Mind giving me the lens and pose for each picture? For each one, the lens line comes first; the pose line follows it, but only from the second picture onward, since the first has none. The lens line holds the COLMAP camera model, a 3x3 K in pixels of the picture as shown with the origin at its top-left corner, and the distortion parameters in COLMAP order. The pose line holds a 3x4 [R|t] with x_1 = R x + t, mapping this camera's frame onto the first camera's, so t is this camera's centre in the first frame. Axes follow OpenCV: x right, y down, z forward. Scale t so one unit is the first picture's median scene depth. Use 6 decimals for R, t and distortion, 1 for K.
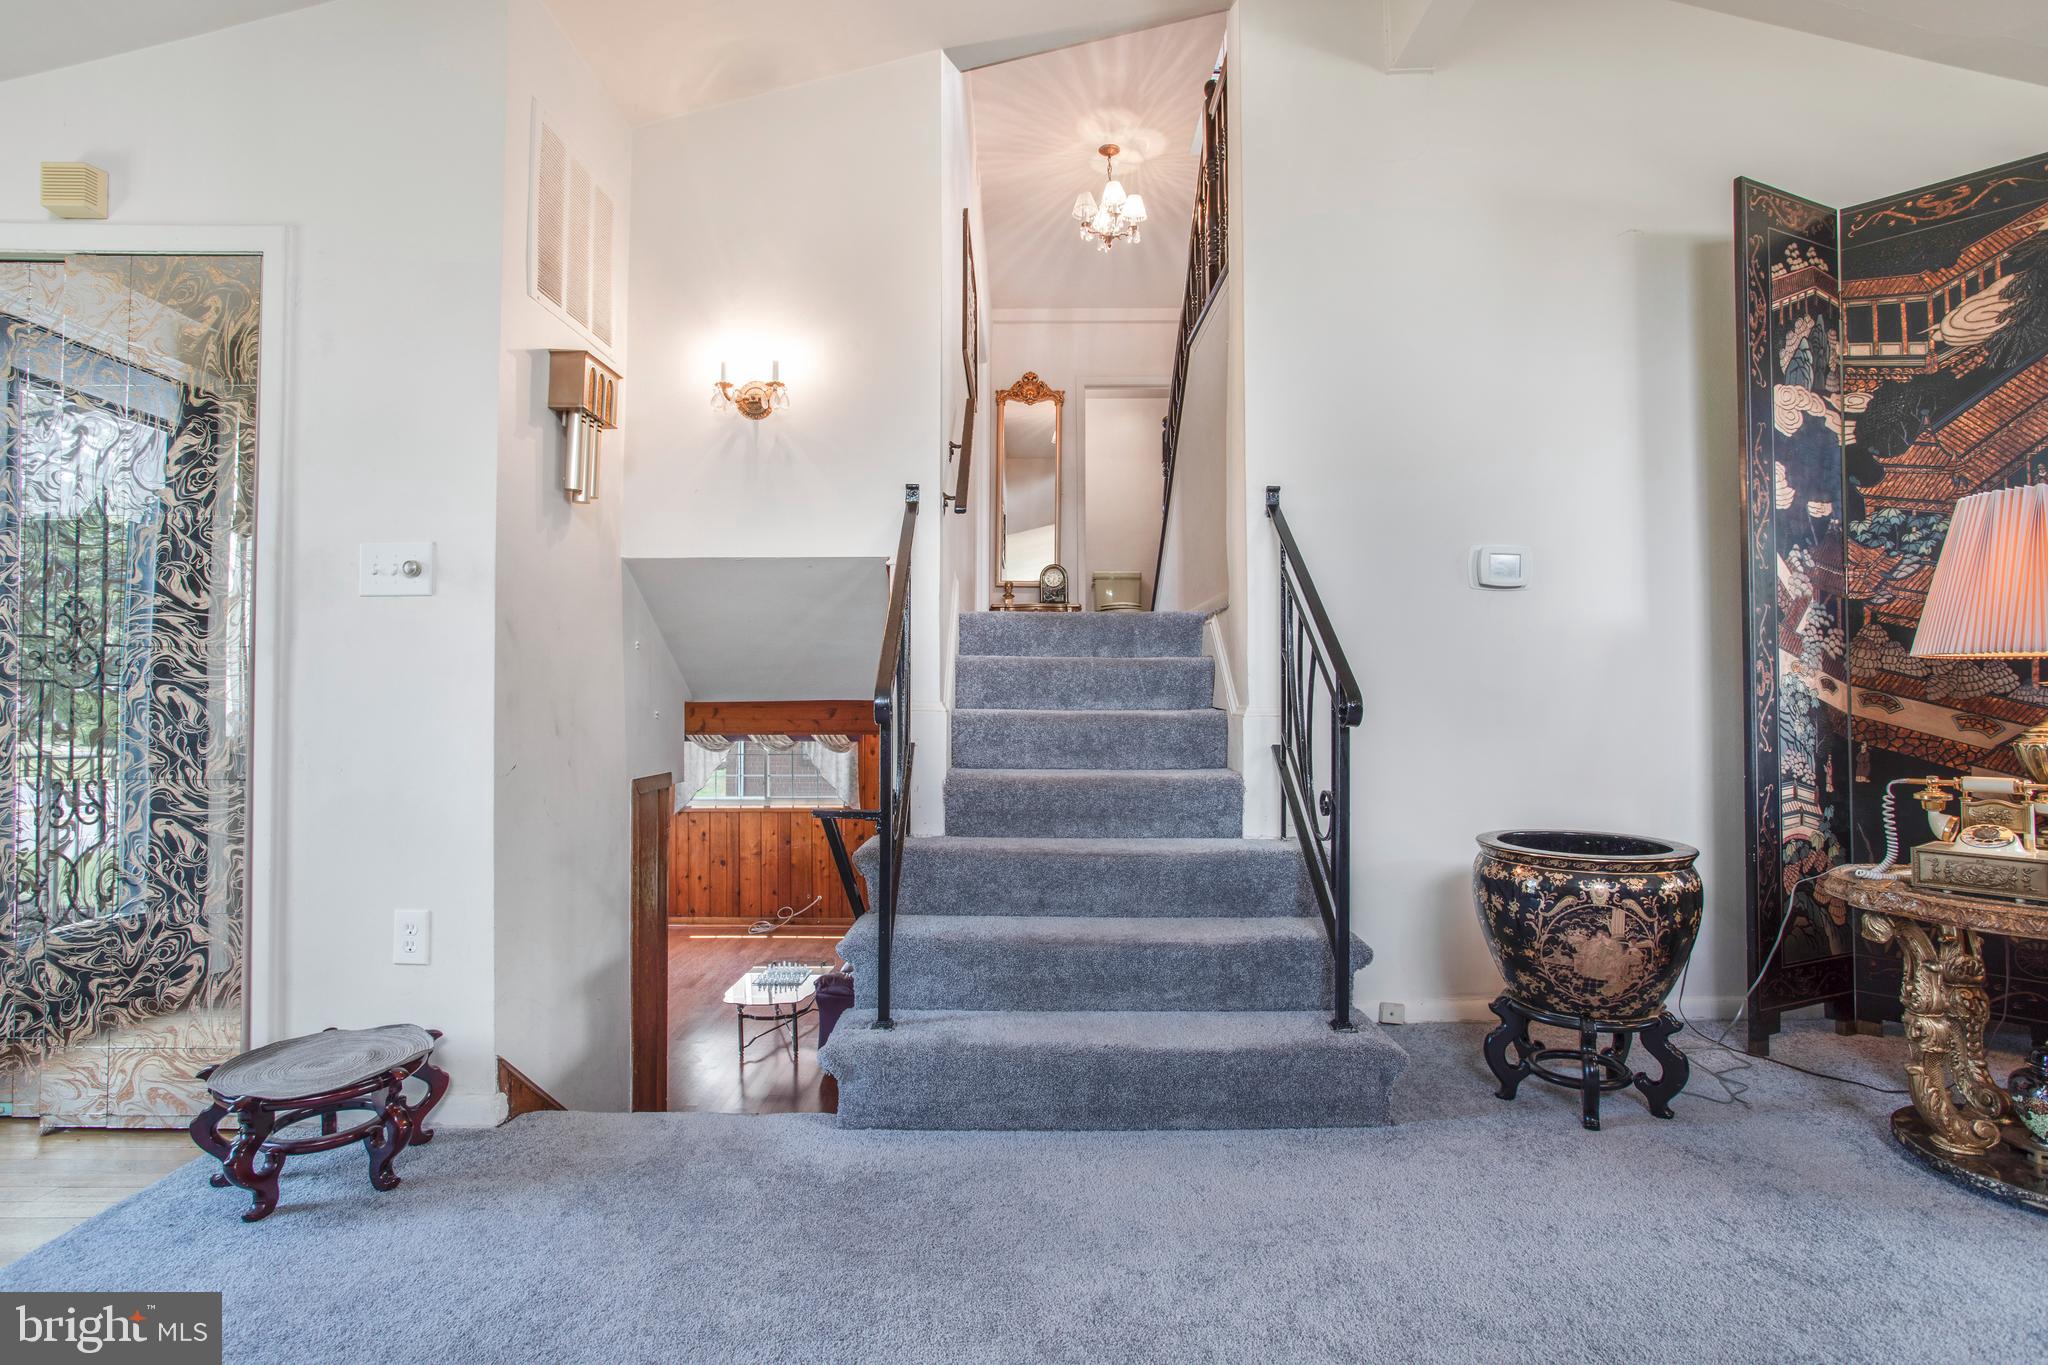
lens RADIAL K [[1028.8, 0, 1017.2], [0, 1028.8, 661.4], [0, 0, 1]] dist [-0.083231, 0.059598]
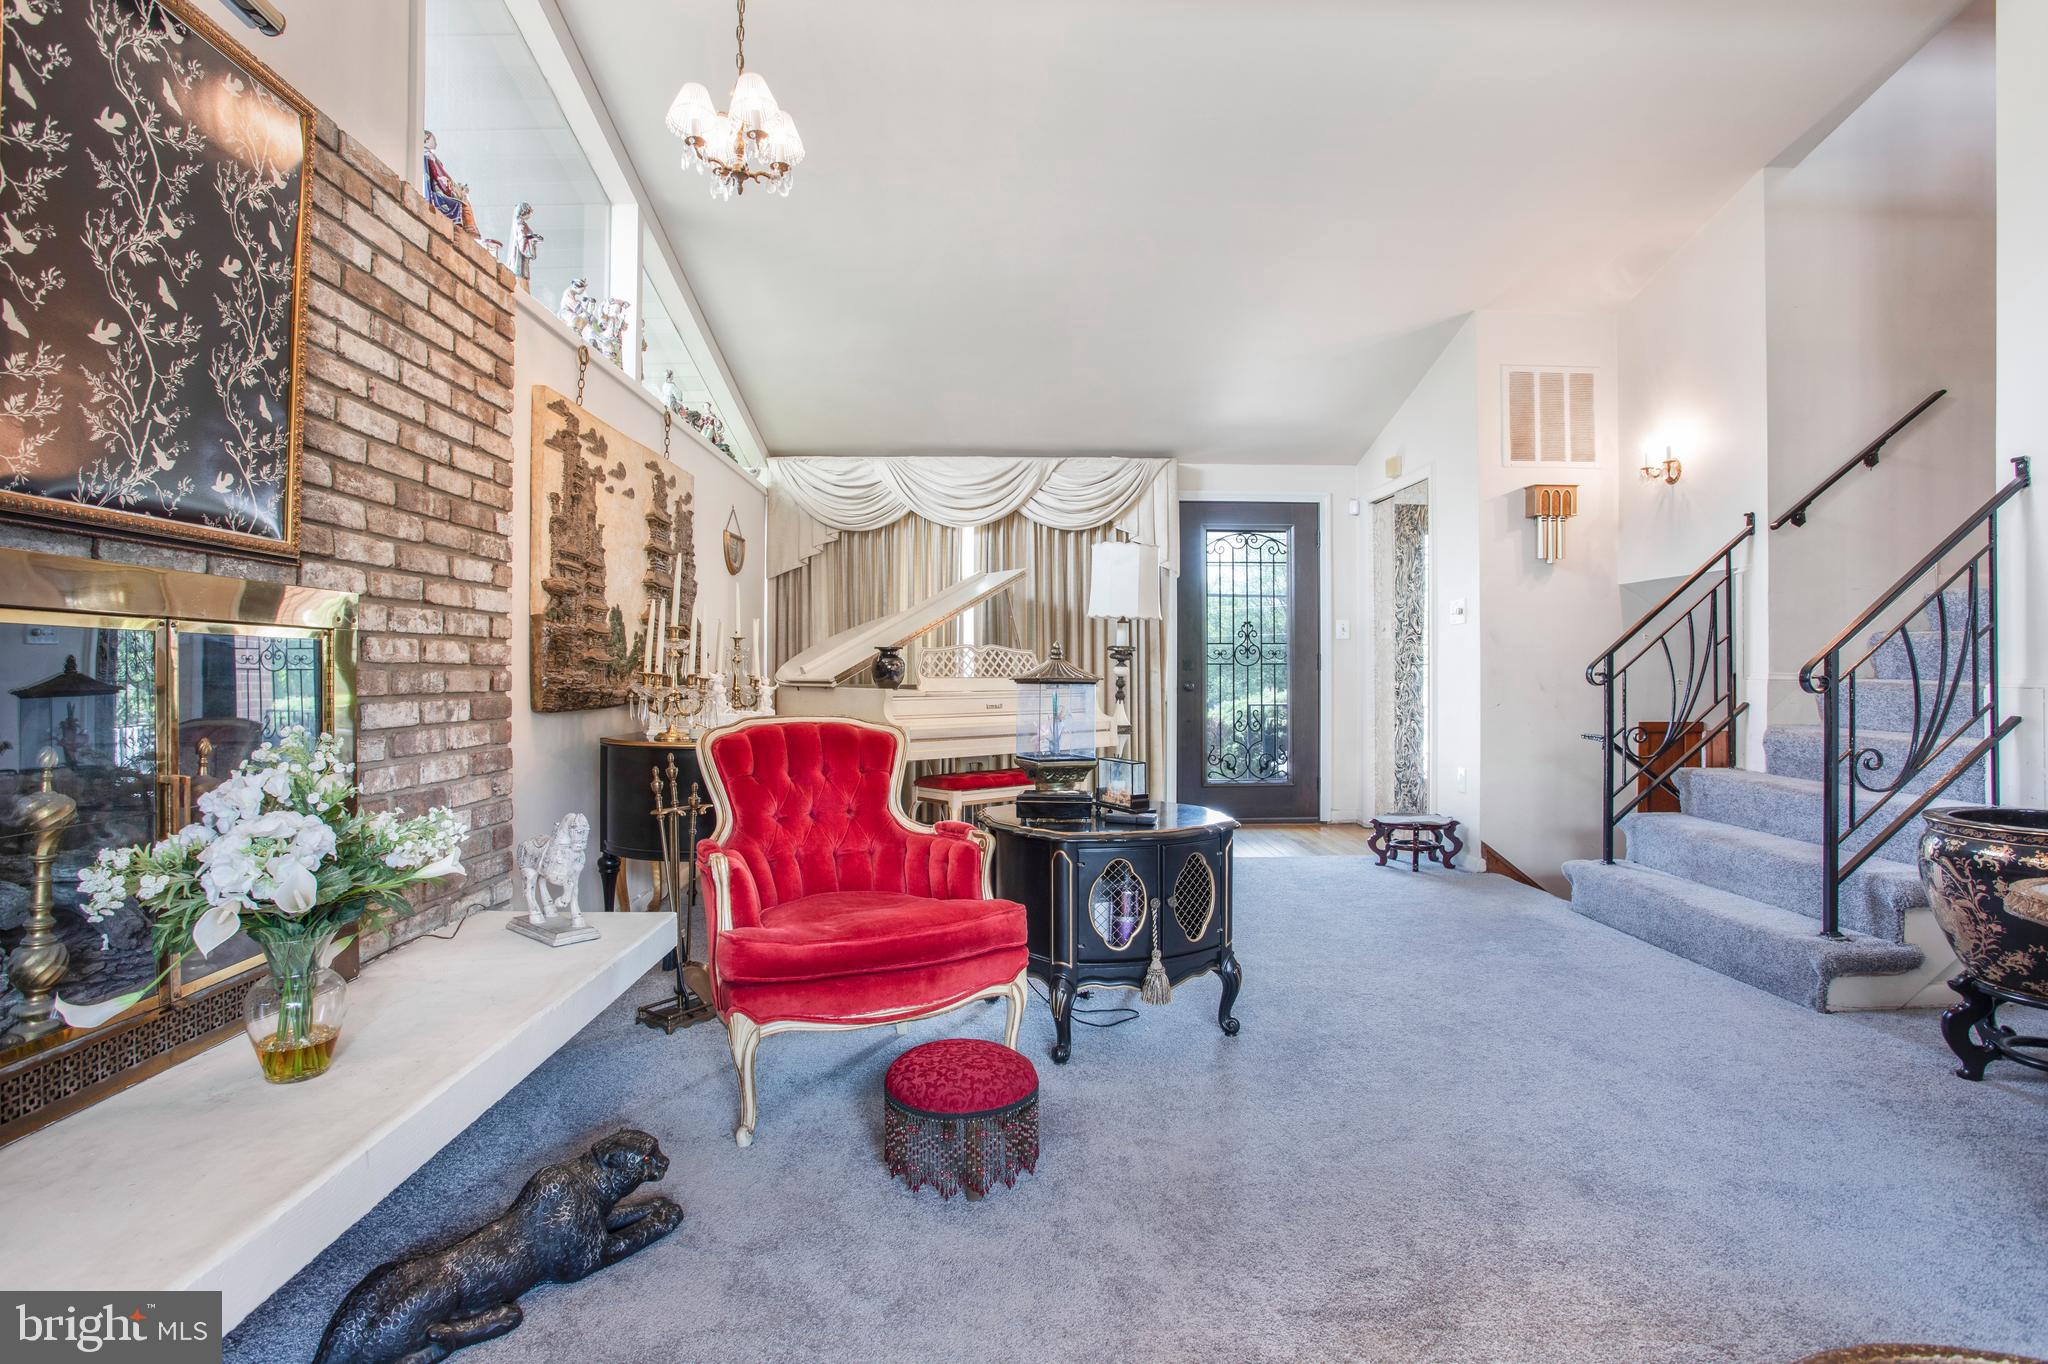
lens RADIAL K [[1028.8, 0, 1017.2], [0, 1028.8, 660.9], [0, 0, 1]] dist [-0.083231, 0.059598]
pose [[0.020054, -0.009962, -0.999749, 1.538259], [0.027107, 0.999588, -0.009417, 0.010370], [0.999431, -0.026911, 0.020316, -0.004696]]
